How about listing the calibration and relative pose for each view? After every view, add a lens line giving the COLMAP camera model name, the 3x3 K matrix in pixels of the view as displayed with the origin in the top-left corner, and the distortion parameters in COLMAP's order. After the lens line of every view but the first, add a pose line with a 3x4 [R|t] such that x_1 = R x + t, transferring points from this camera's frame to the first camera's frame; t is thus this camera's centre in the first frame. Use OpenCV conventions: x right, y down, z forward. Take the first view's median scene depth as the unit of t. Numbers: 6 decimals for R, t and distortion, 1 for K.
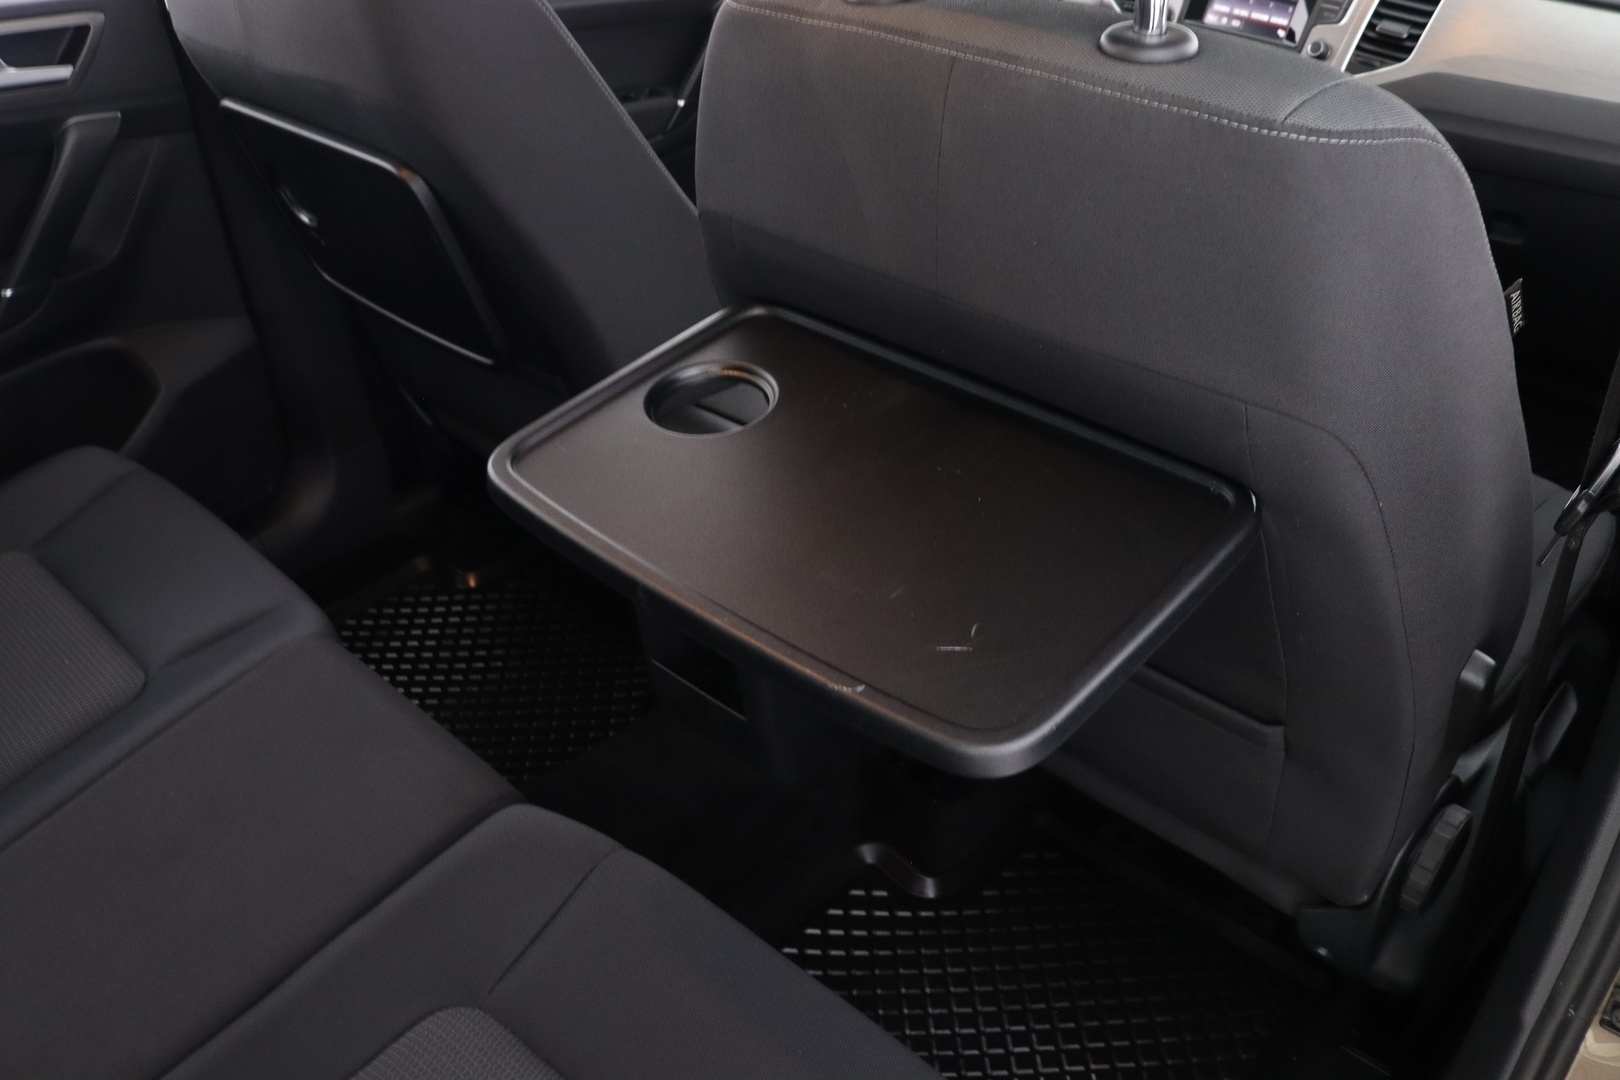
lens RADIAL K [[1366.0, 0, 807.9], [0, 1366.0, 559.5], [0, 0, 1]] dist [-0.119807, 0.098365]
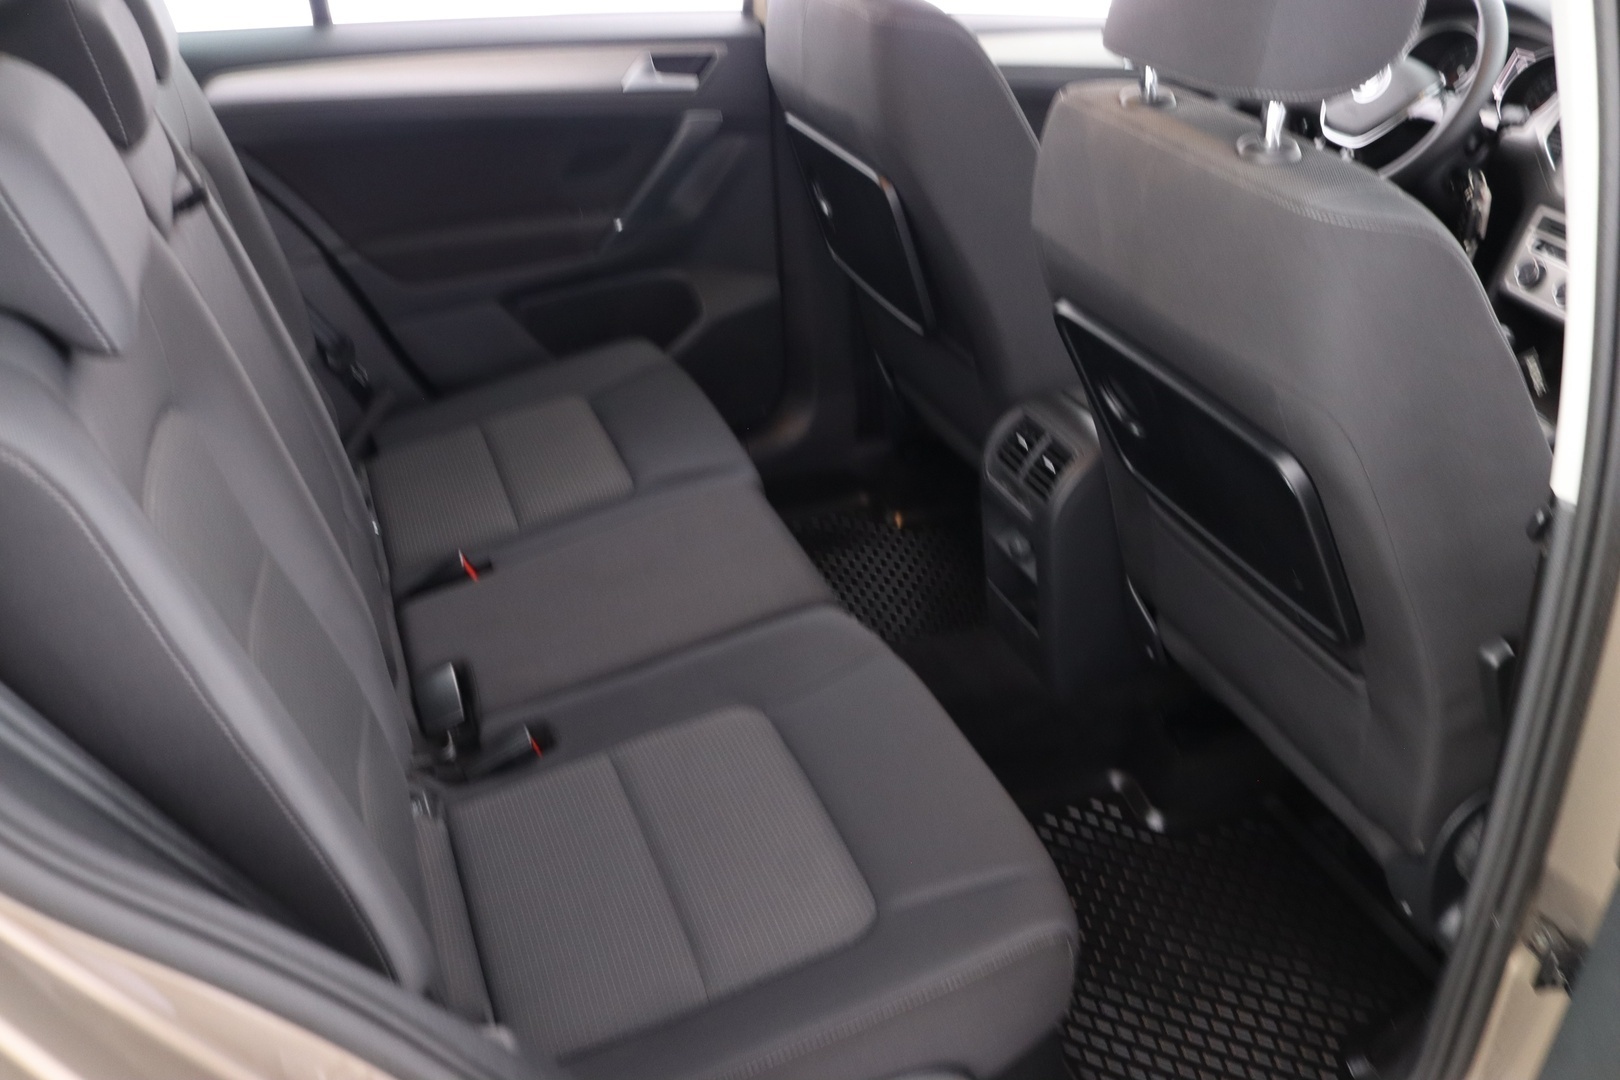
lens RADIAL K [[1366.0, 0, 807.9], [0, 1366.0, 559.5], [0, 0, 1]] dist [-0.119807, 0.098365]
pose [[0.901287, 0.238753, -0.361494, 0.203355], [-0.254626, 0.967032, 0.003847, 0.096020], [0.350495, 0.088579, 0.932366, -0.282068]]
